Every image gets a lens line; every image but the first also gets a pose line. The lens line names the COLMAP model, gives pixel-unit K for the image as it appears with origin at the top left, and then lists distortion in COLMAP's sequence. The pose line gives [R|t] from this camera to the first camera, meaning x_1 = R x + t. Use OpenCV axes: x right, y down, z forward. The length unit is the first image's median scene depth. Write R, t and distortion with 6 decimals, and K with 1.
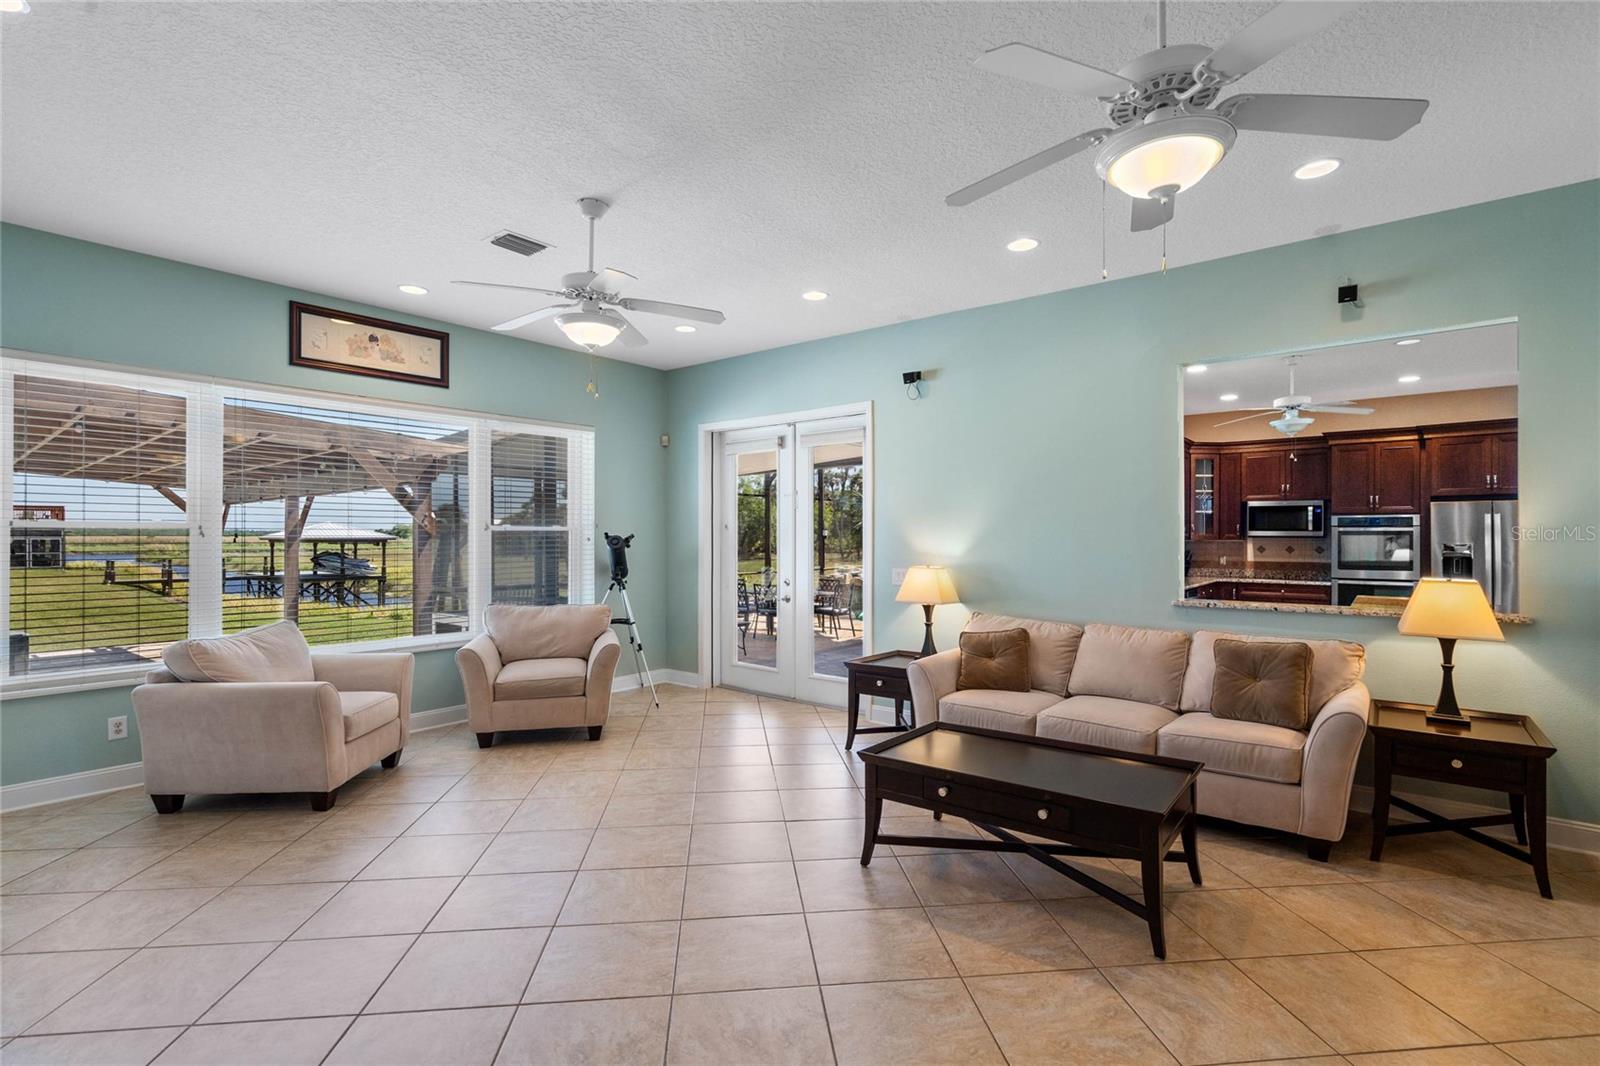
lens RADIAL K [[735.4, 0, 811.6], [0, 735.4, 537.8], [0, 0, 1]] dist [-0.005180, 0.002802]
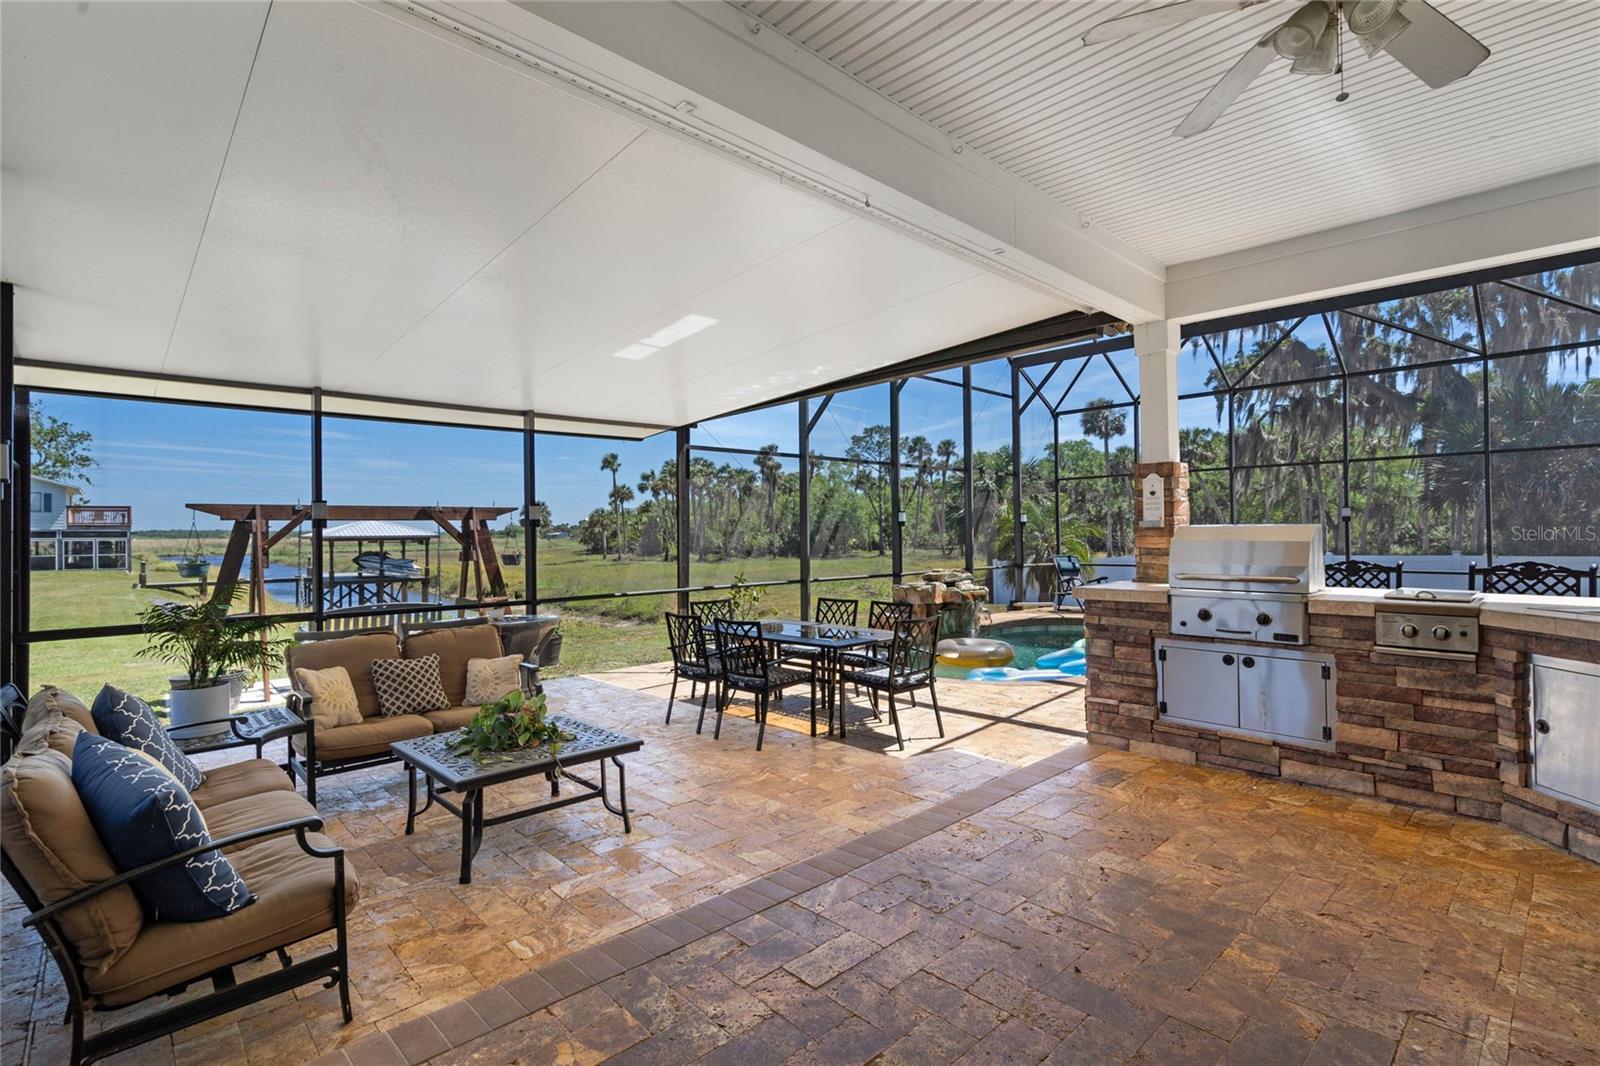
lens RADIAL K [[735.4, 0, 802.9], [0, 735.4, 526.4], [0, 0, 1]] dist [-0.005180, 0.002802]
pose [[0.988773, -0.011427, -0.148987, 0.040955], [0.009793, 0.999884, -0.011695, 0.012568], [0.149103, 0.010105, 0.988770, 0.542448]]
